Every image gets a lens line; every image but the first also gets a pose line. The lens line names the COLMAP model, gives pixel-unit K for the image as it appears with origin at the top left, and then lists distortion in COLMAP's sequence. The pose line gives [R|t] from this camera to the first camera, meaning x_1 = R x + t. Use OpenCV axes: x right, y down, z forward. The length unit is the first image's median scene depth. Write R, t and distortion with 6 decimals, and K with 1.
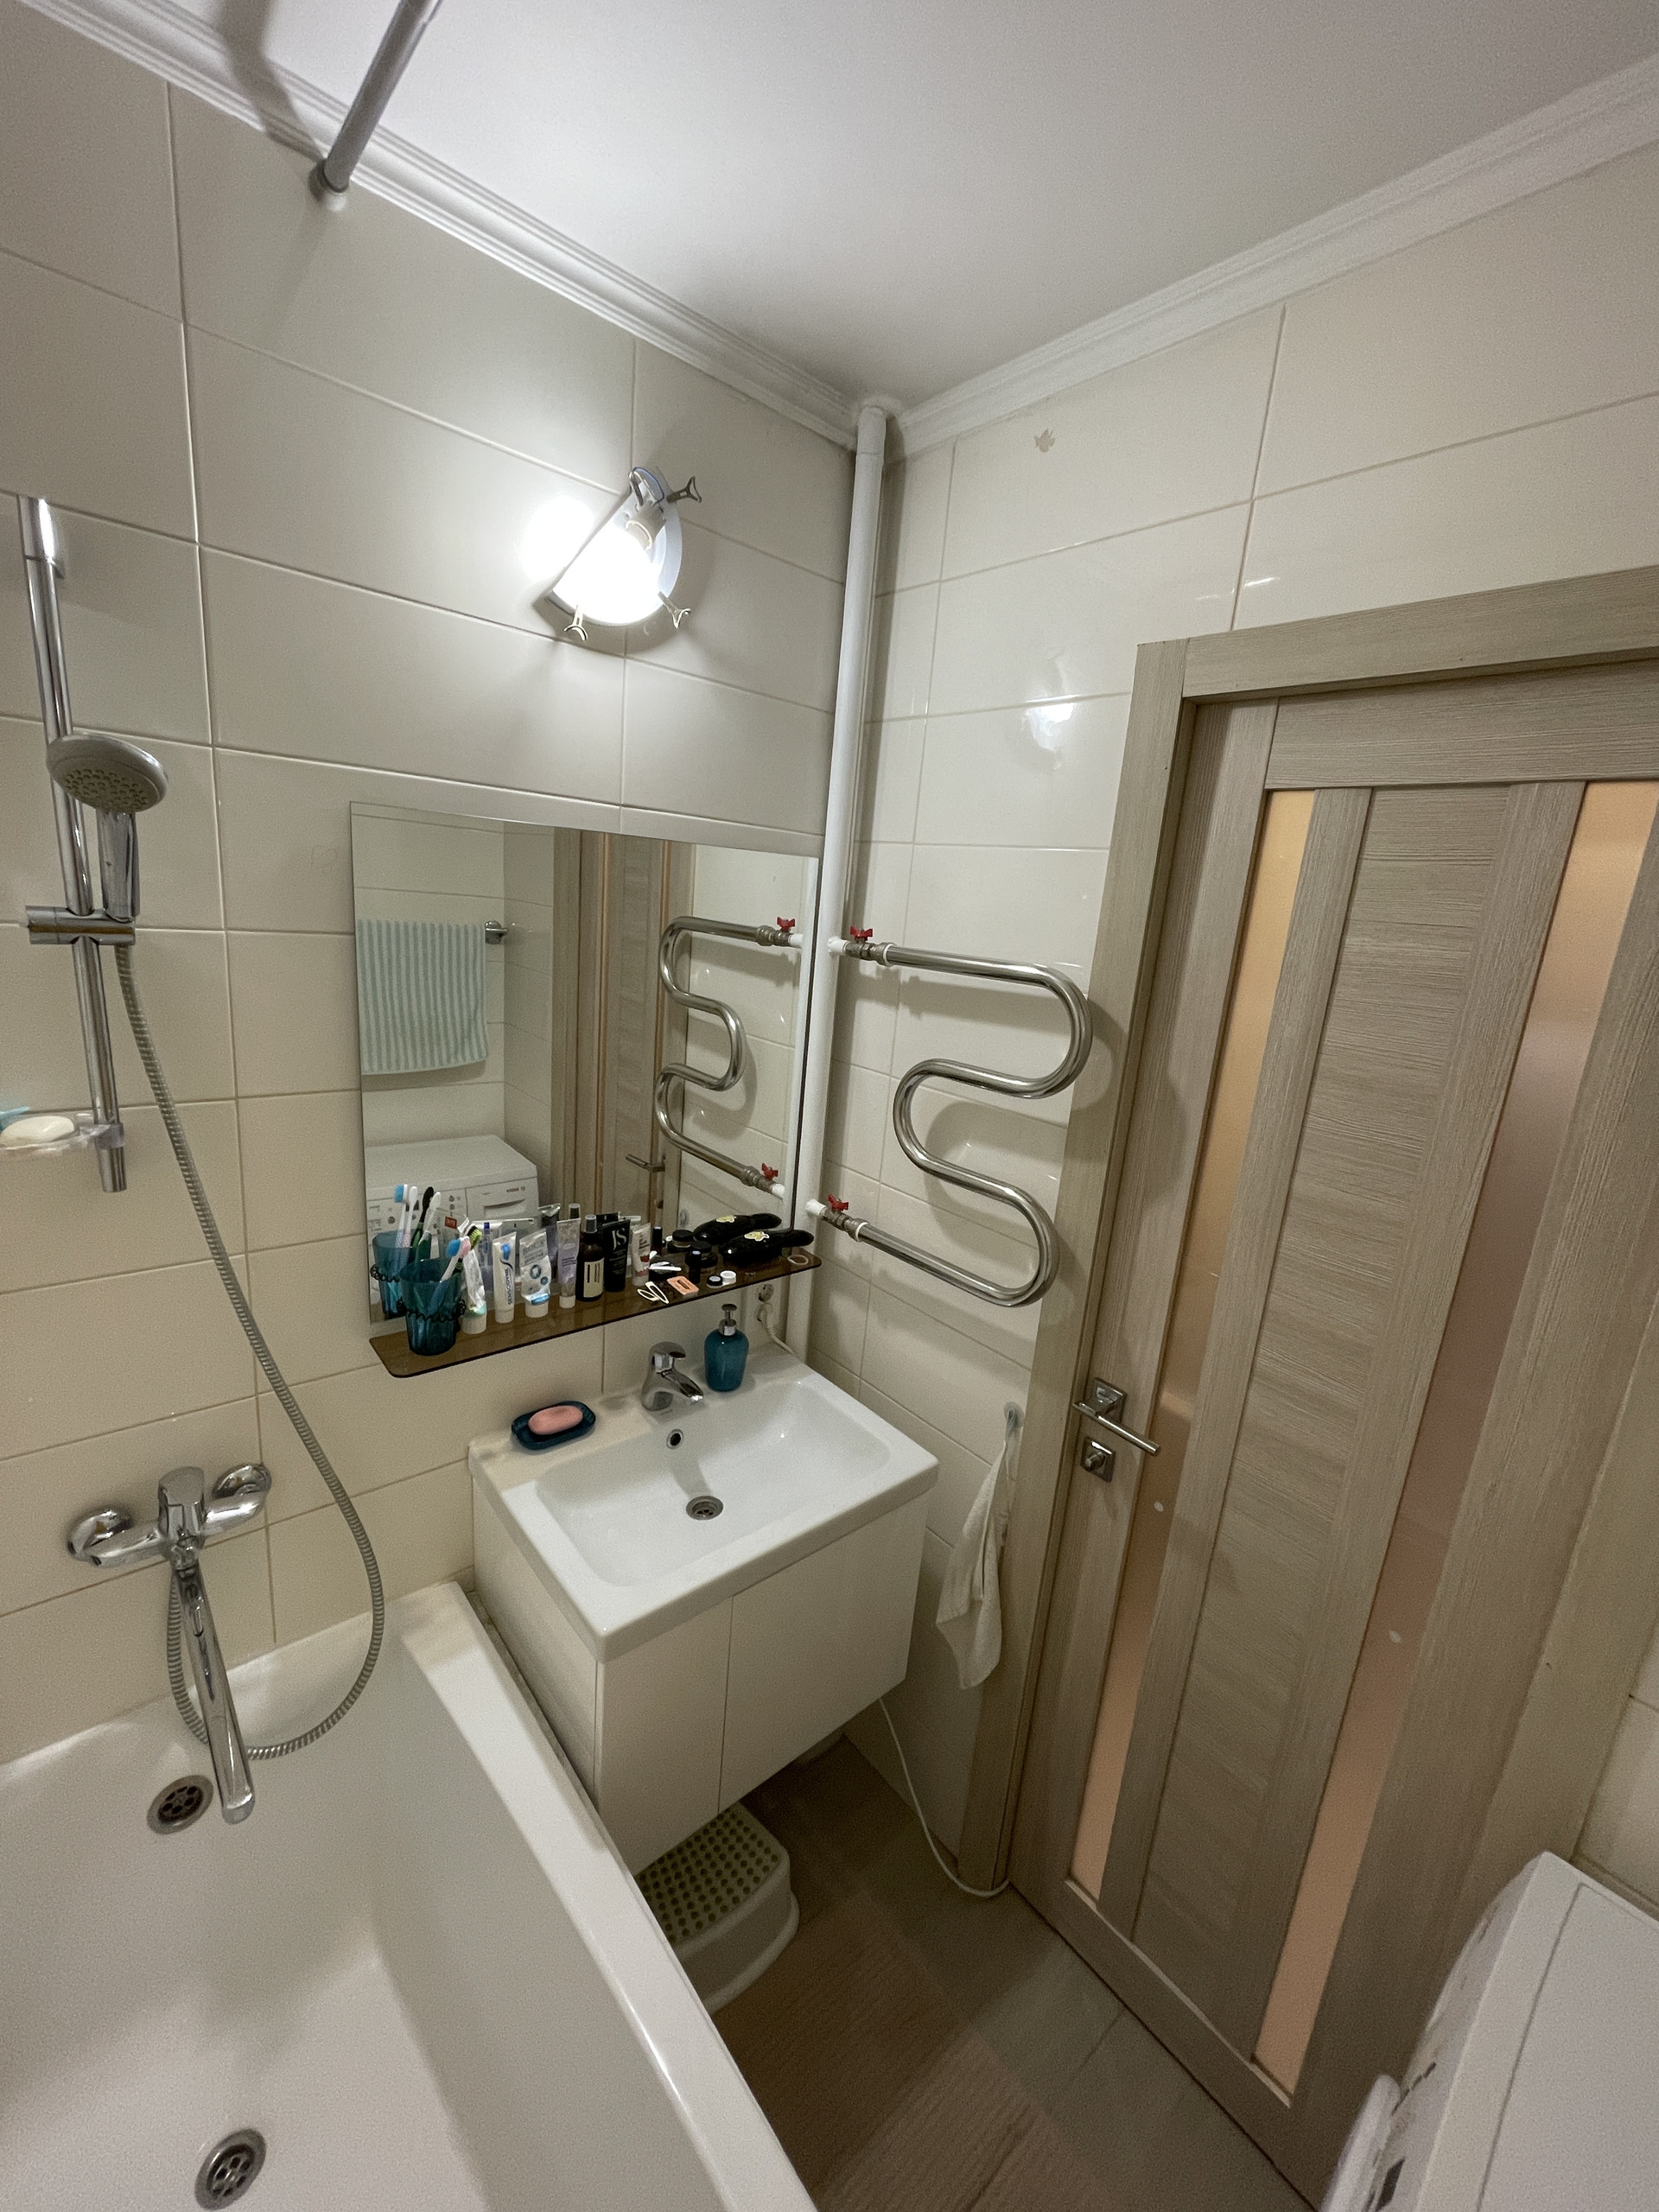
lens RADIAL K [[887.5, 0, 838.0], [0, 887.5, 1106.4], [0, 0, 1]] dist [-0.001592, -0.000383]
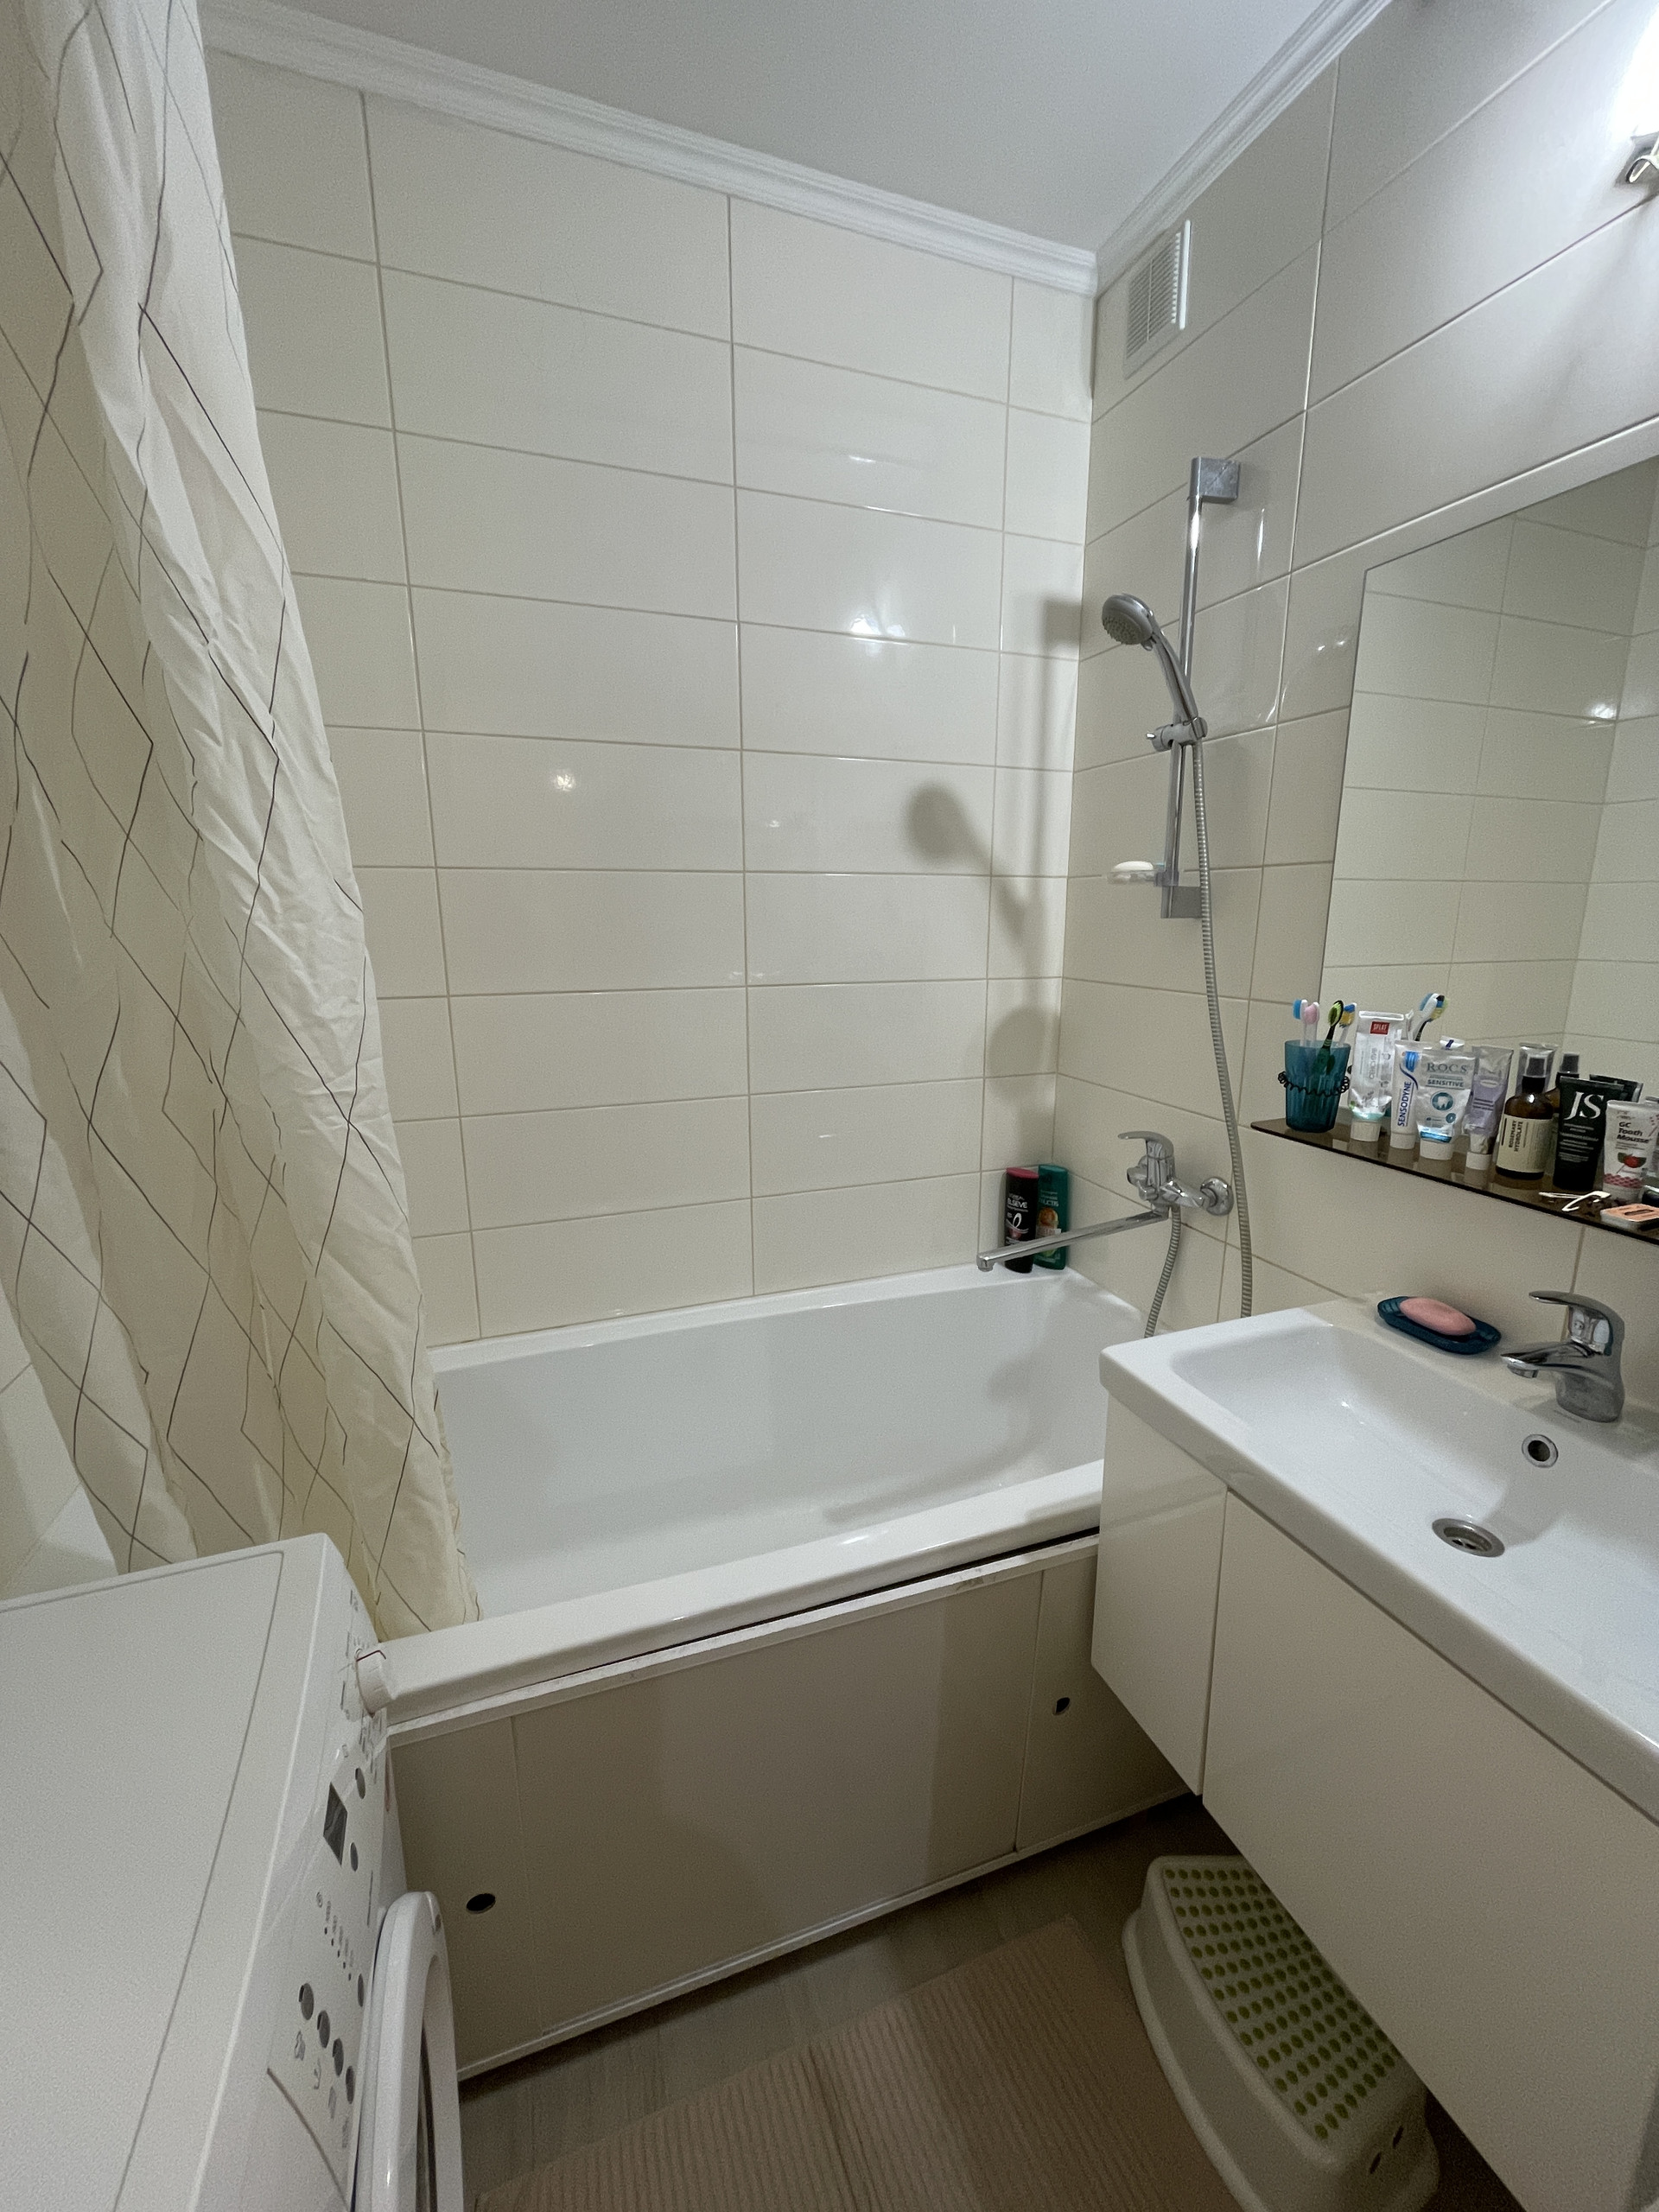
lens RADIAL K [[887.5, 0, 838.0], [0, 887.5, 1106.4], [0, 0, 1]] dist [-0.001592, -0.000383]
pose [[-0.354386, 0.136772, -0.925043, 0.541450], [-0.209133, 0.952595, 0.220966, 0.123250], [0.911413, 0.271764, -0.308983, 0.721886]]
